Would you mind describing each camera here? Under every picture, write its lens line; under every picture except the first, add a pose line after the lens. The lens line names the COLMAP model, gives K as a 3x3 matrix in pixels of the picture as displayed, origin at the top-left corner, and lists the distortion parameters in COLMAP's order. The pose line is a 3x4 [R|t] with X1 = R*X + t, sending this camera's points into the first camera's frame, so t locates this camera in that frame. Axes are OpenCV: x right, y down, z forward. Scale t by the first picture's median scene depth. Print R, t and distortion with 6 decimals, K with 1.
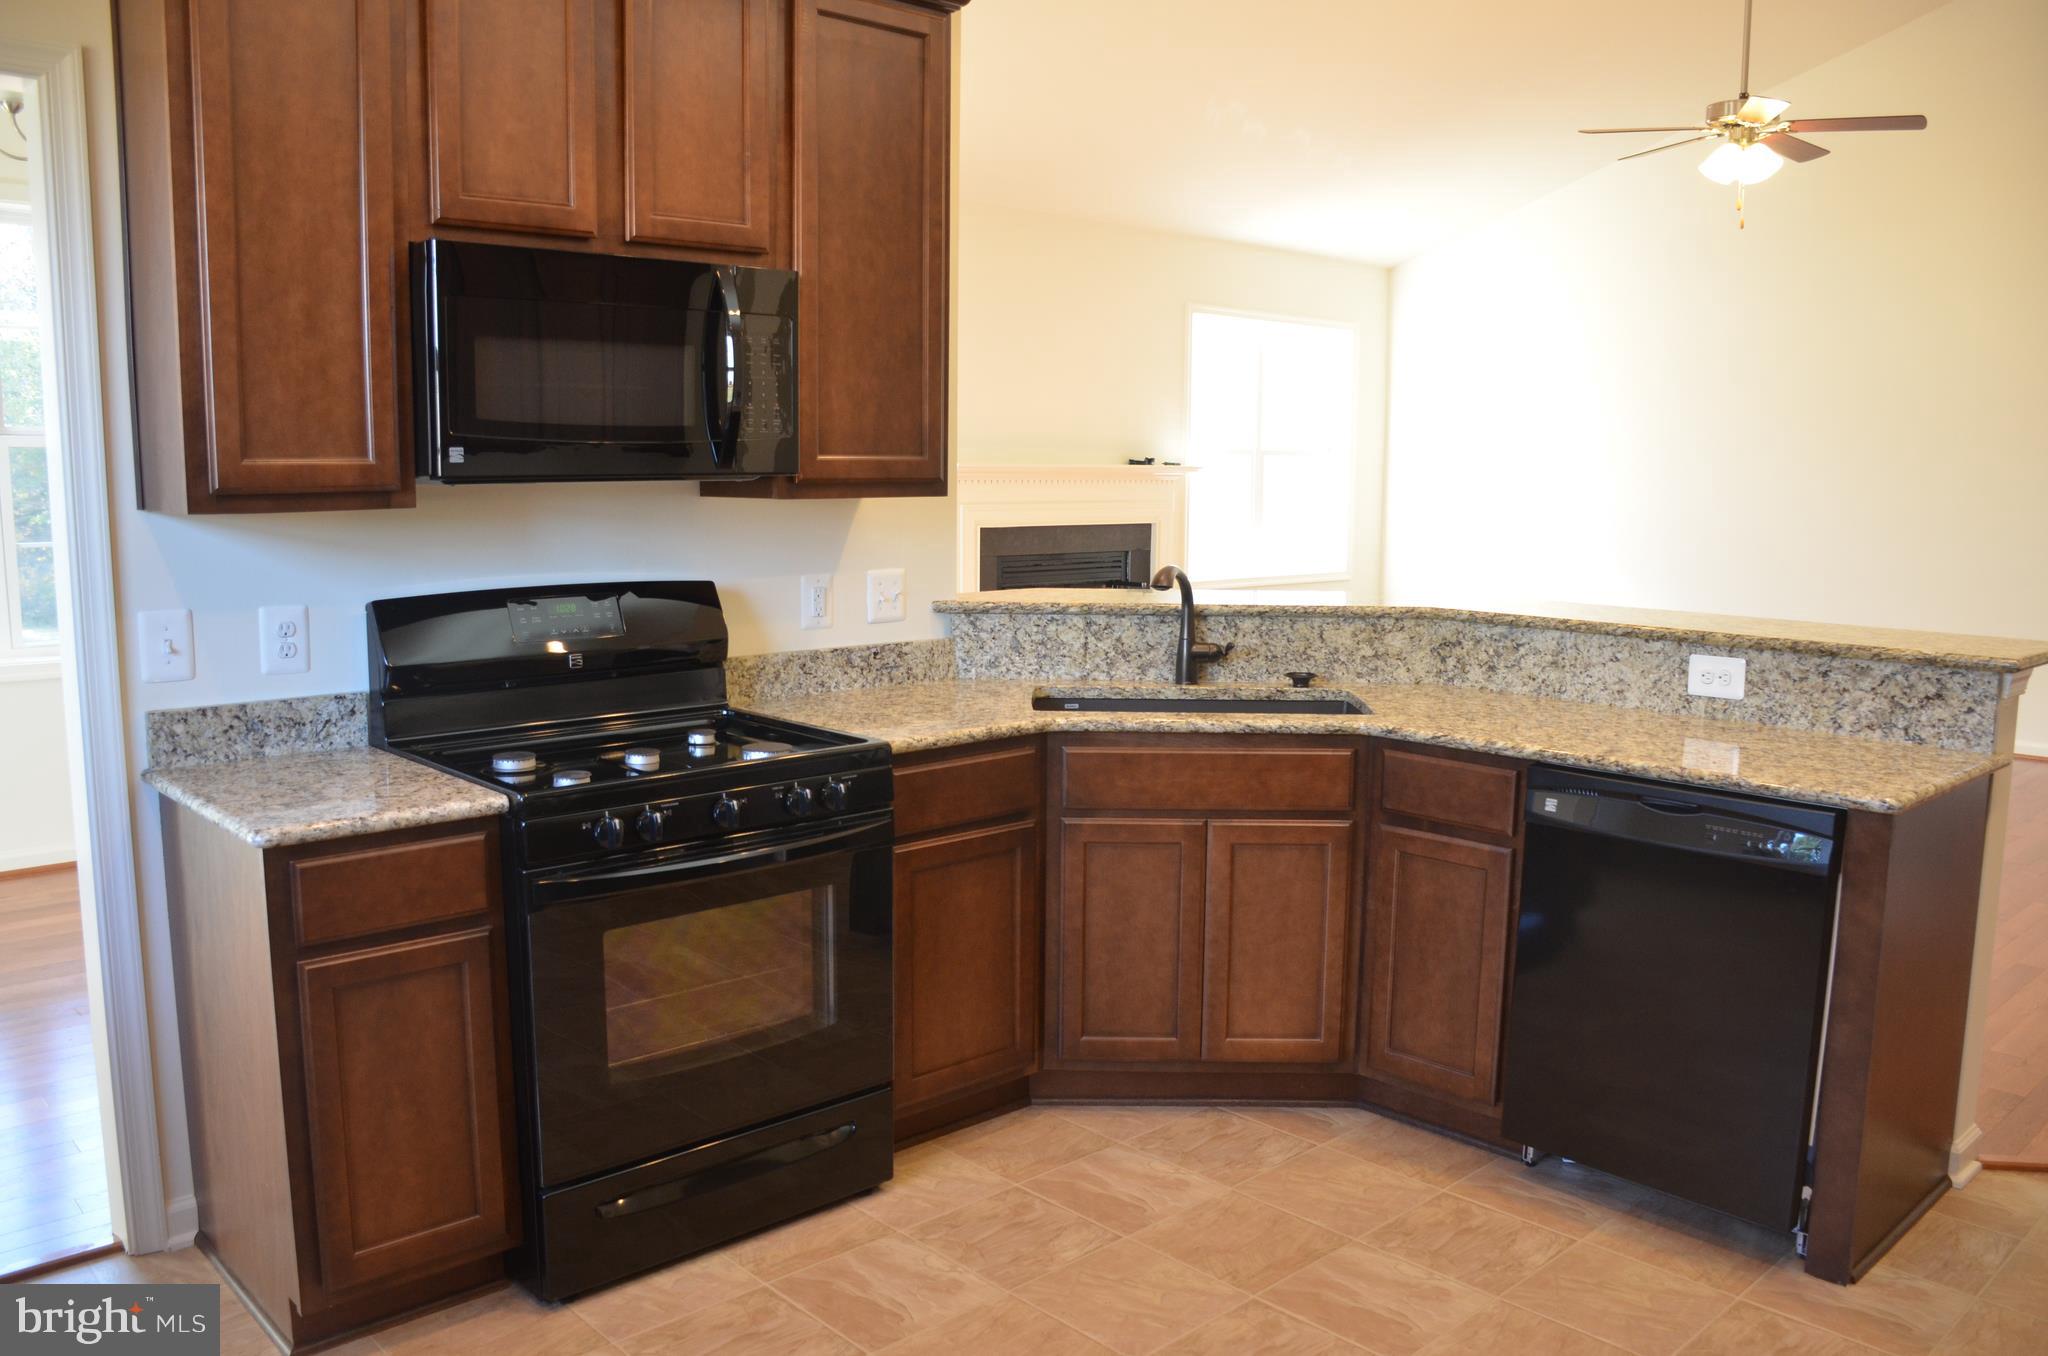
lens RADIAL K [[1576.8, 0, 1024.6], [0, 1576.8, 689.6], [0, 0, 1]] dist [-0.120204, 0.013430]
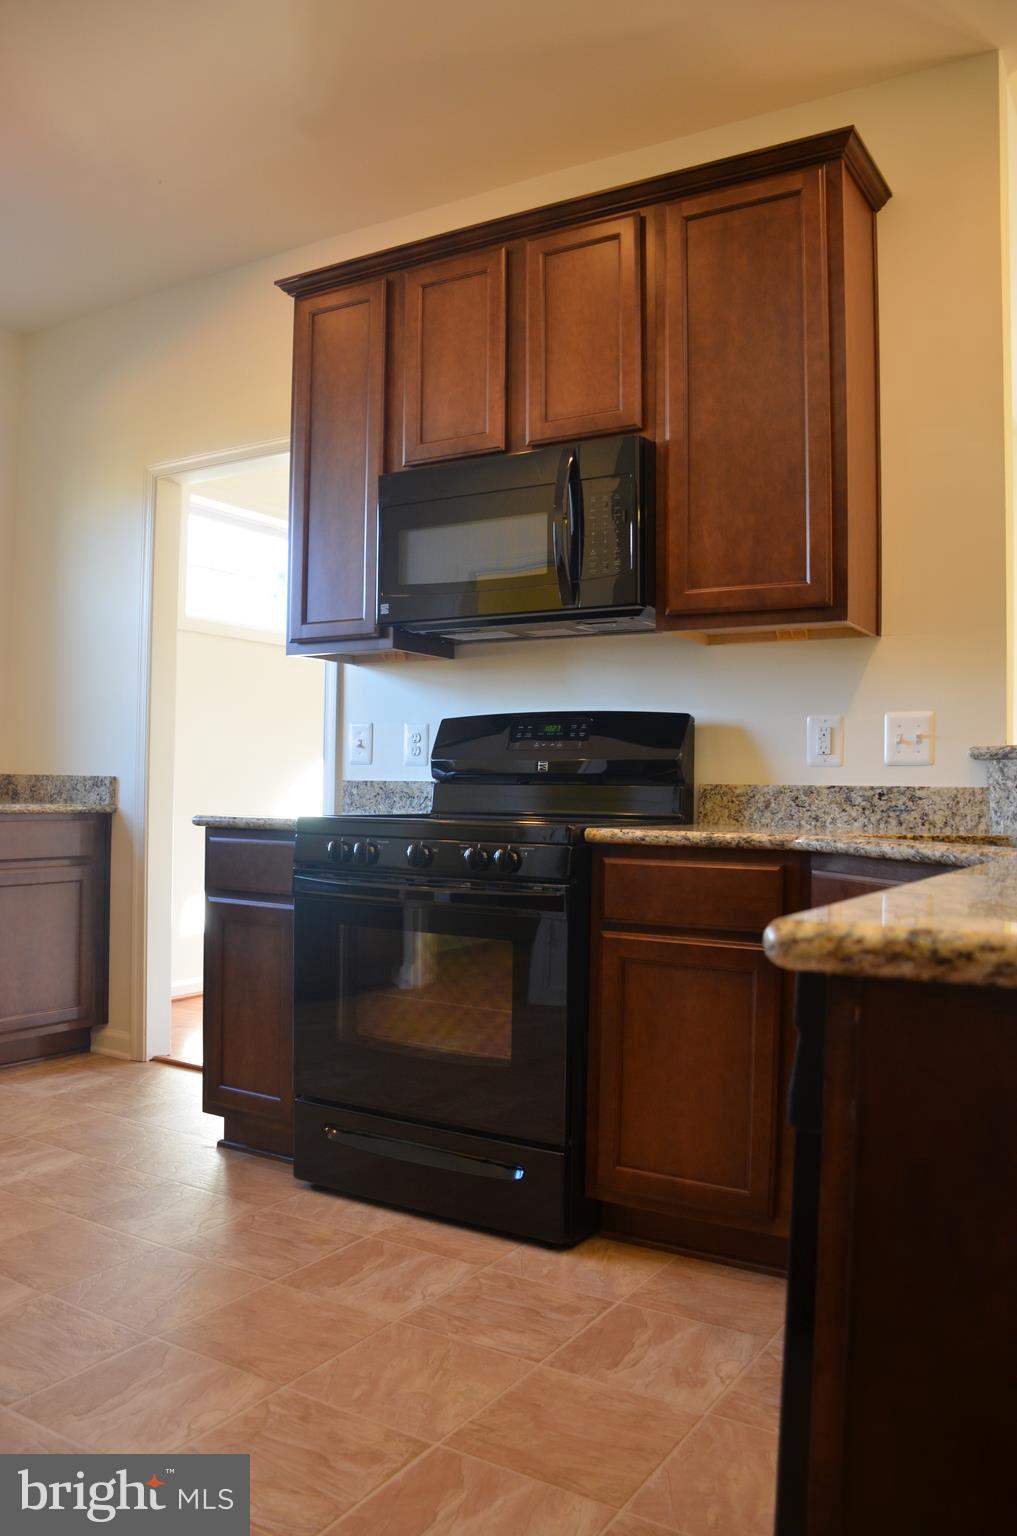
lens RADIAL K [[1182.6, 0, 508.5], [0, 1182.6, 768.0], [0, 0, 1]] dist [-0.120204, 0.013430]
pose [[0.269895, -0.020848, -0.962664, 0.652112], [-0.147379, 0.987091, -0.062696, 0.048816], [0.951544, 0.158798, 0.263338, 0.689031]]
